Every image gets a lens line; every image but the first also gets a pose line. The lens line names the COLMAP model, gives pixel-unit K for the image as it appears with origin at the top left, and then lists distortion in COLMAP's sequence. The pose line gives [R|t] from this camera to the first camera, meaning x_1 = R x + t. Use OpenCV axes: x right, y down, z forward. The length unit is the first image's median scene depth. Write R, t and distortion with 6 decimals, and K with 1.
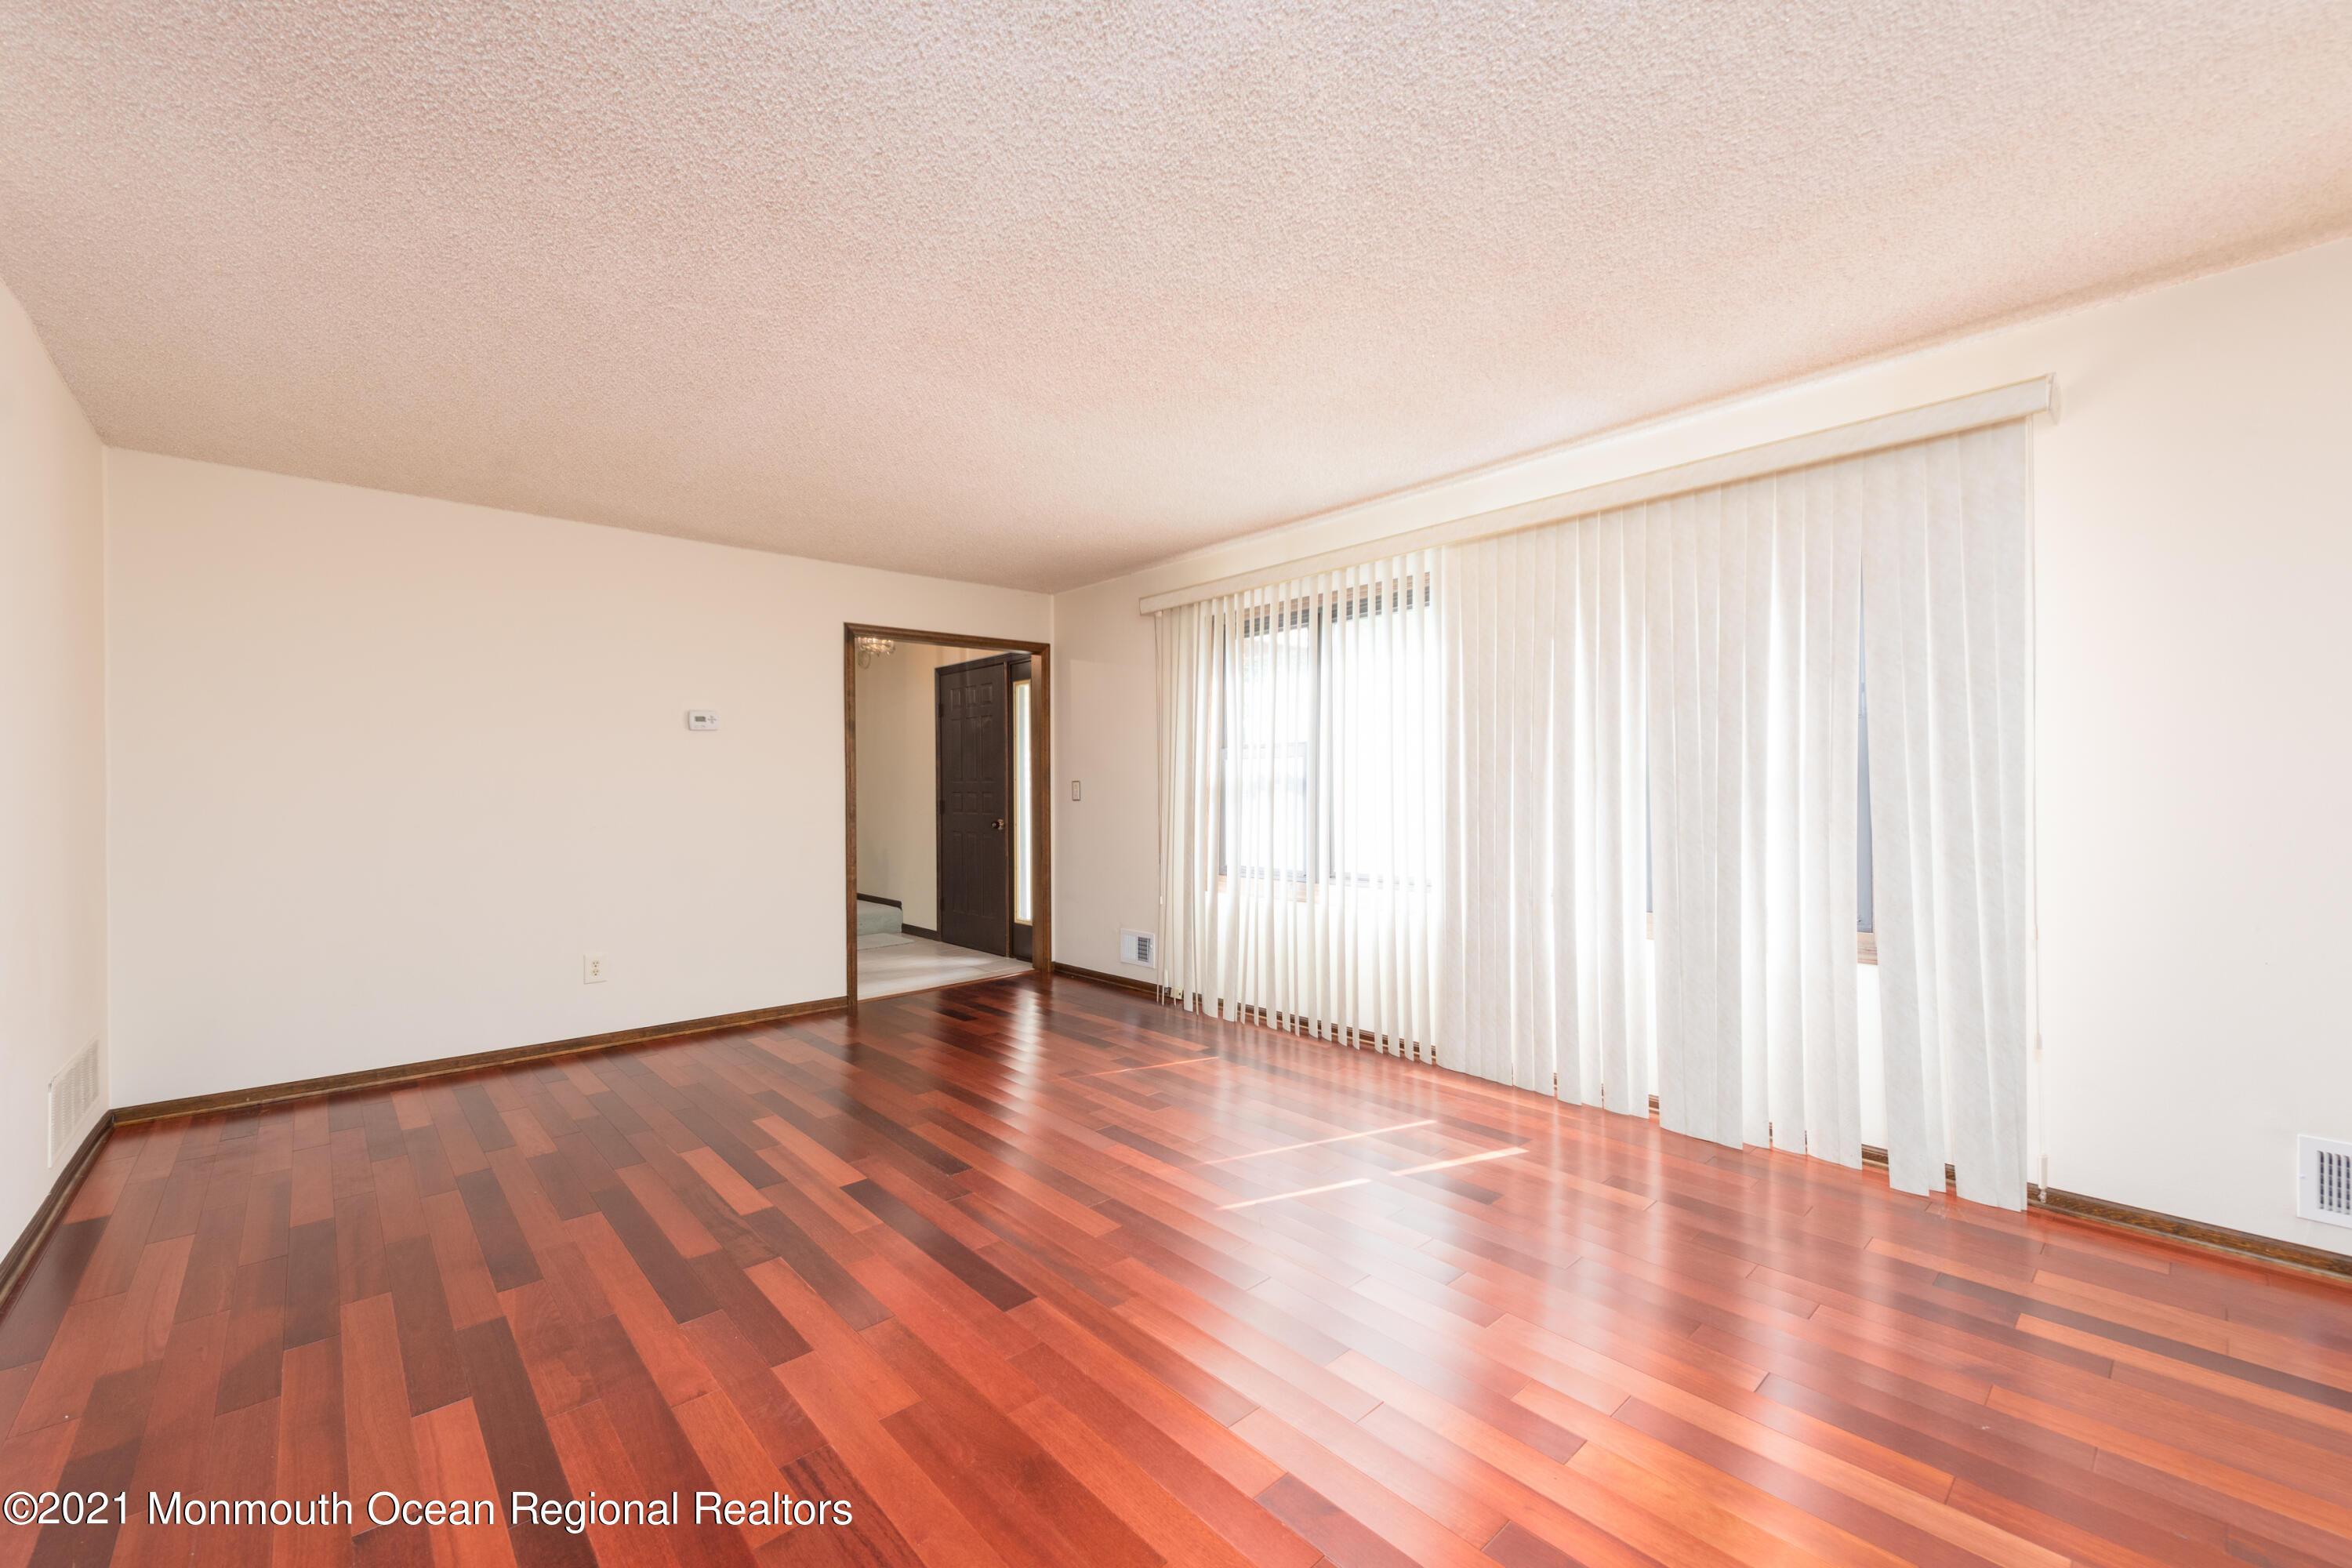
lens RADIAL K [[925.2, 0, 1174.6], [0, 925.2, 785.6], [0, 0, 1]] dist [0.013031, -0.003885]
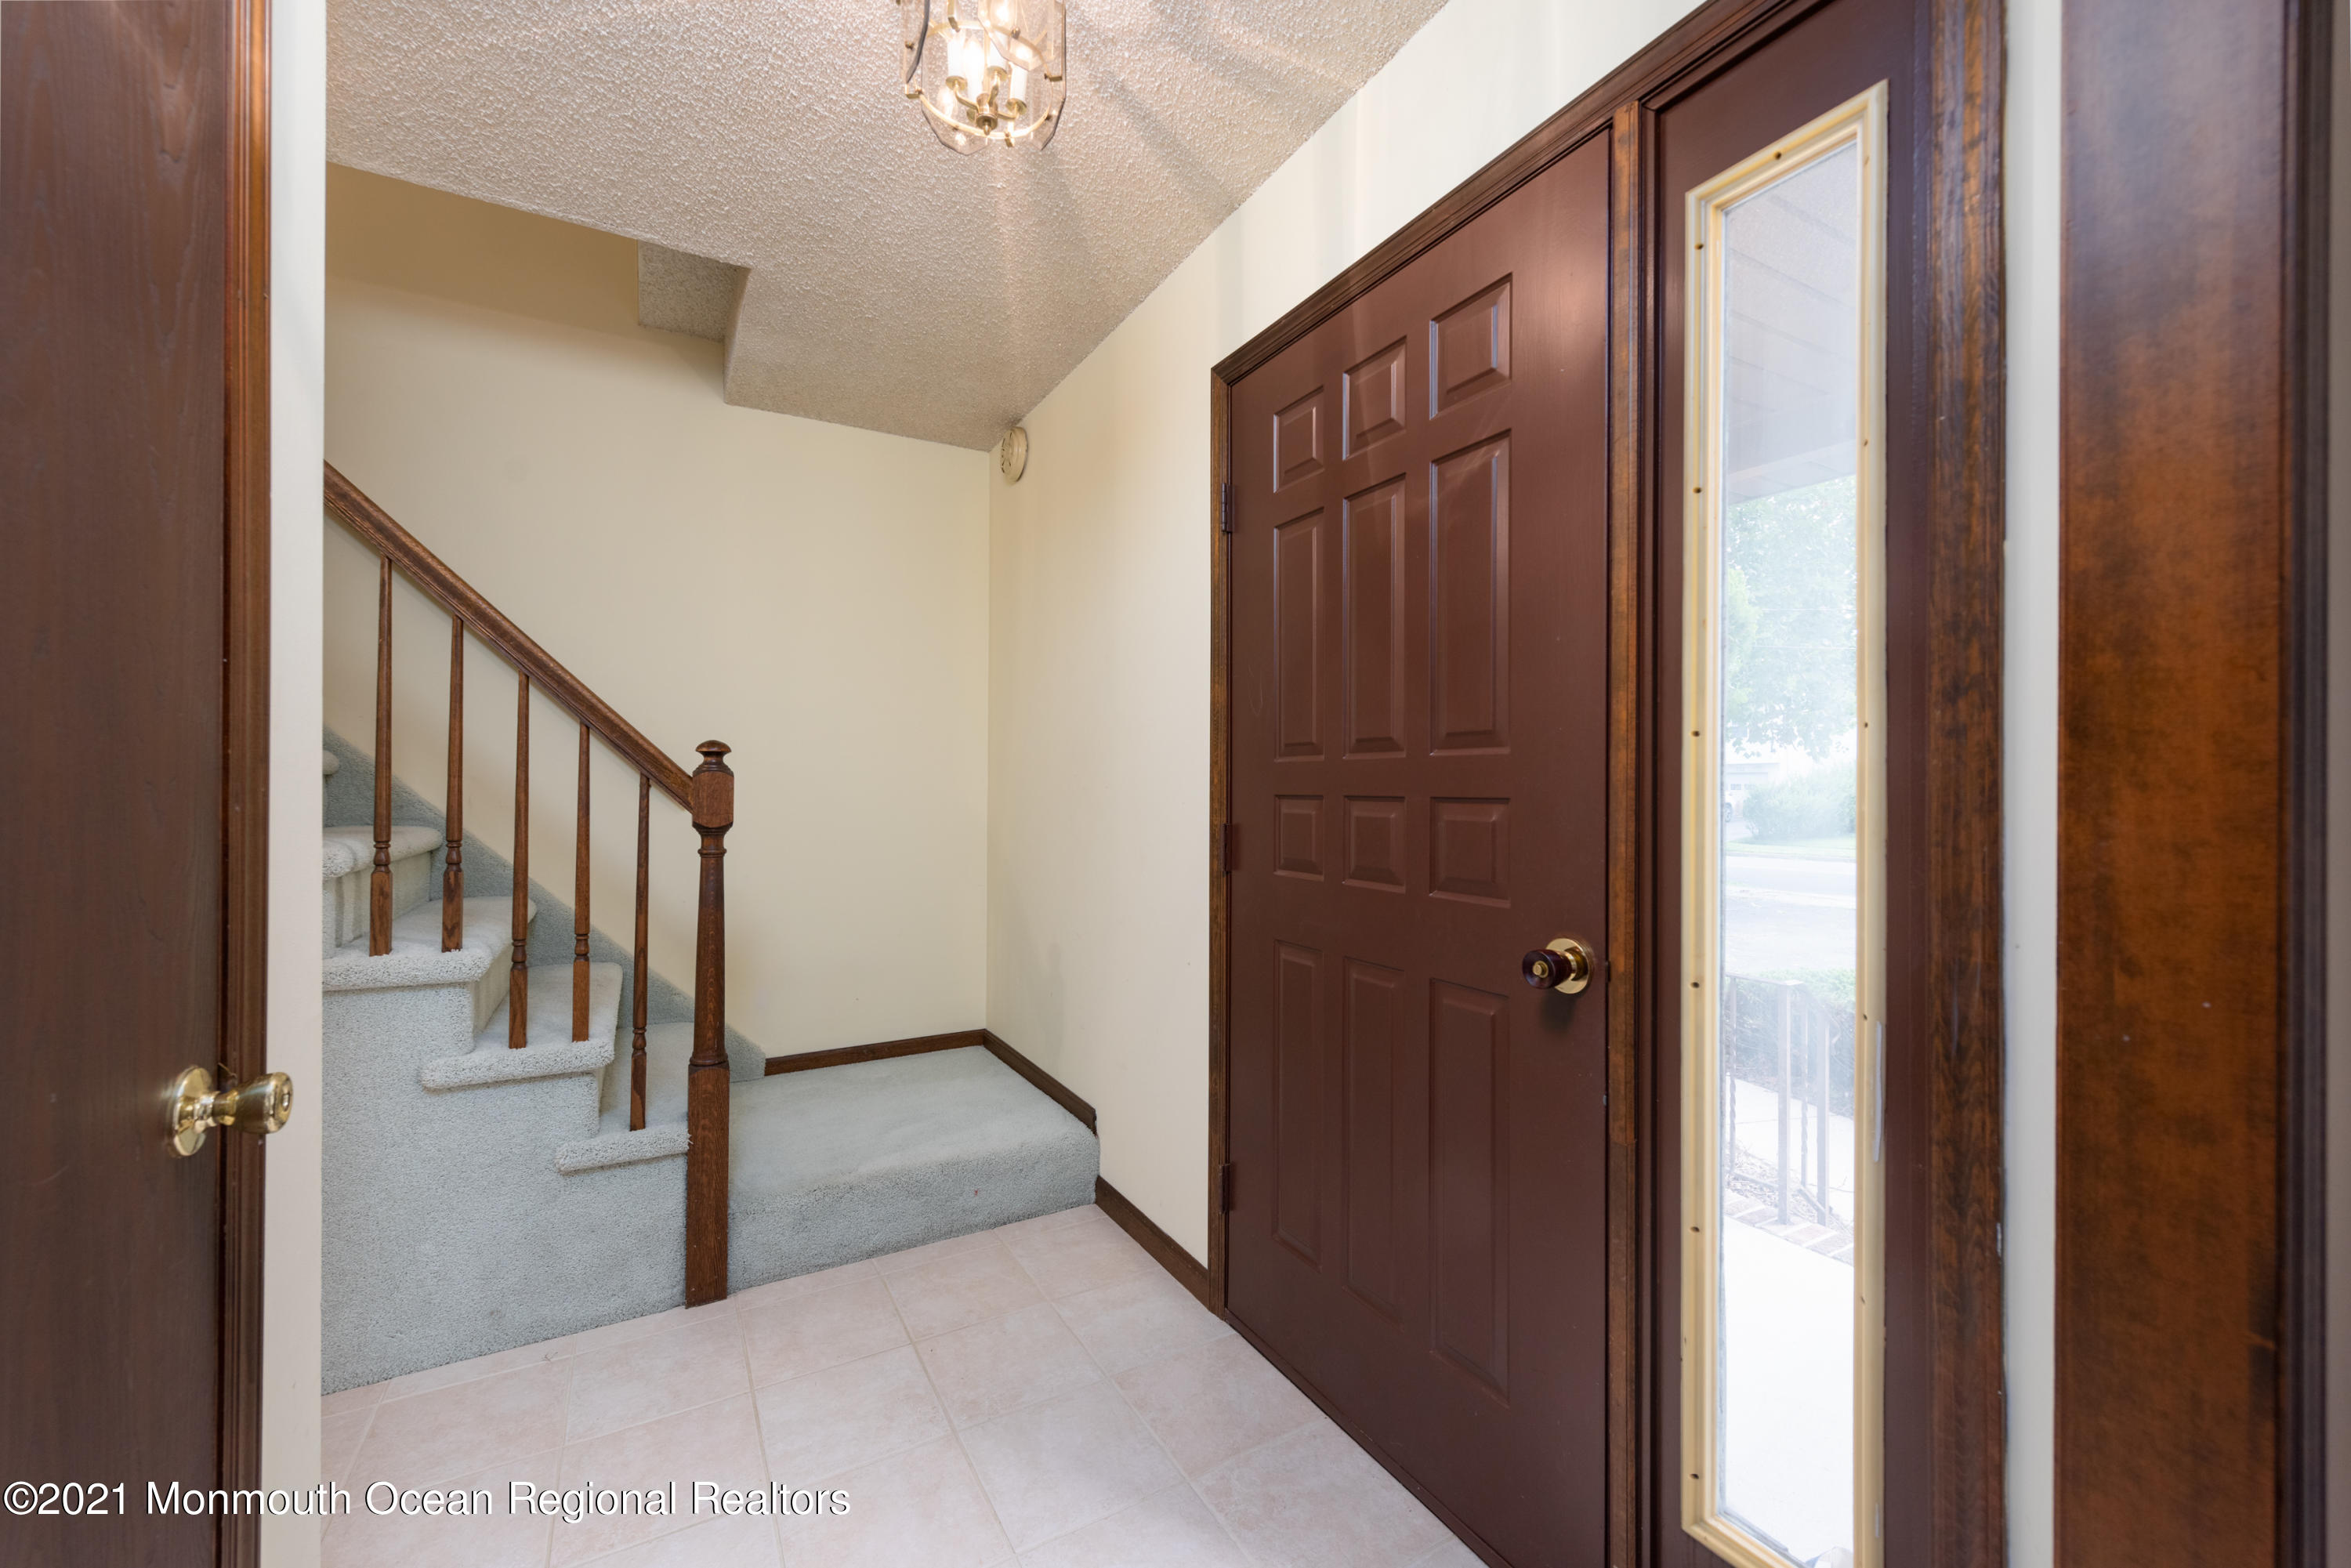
lens RADIAL K [[924.8, 0, 1175.2], [0, 924.8, 783.8], [0, 0, 1]] dist [0.013031, -0.003885]
pose [[0.974325, 0.012539, -0.224797, -0.199207], [-0.012494, 0.999921, 0.001621, 0.002730], [0.224799, 0.001229, 0.974404, 0.701880]]
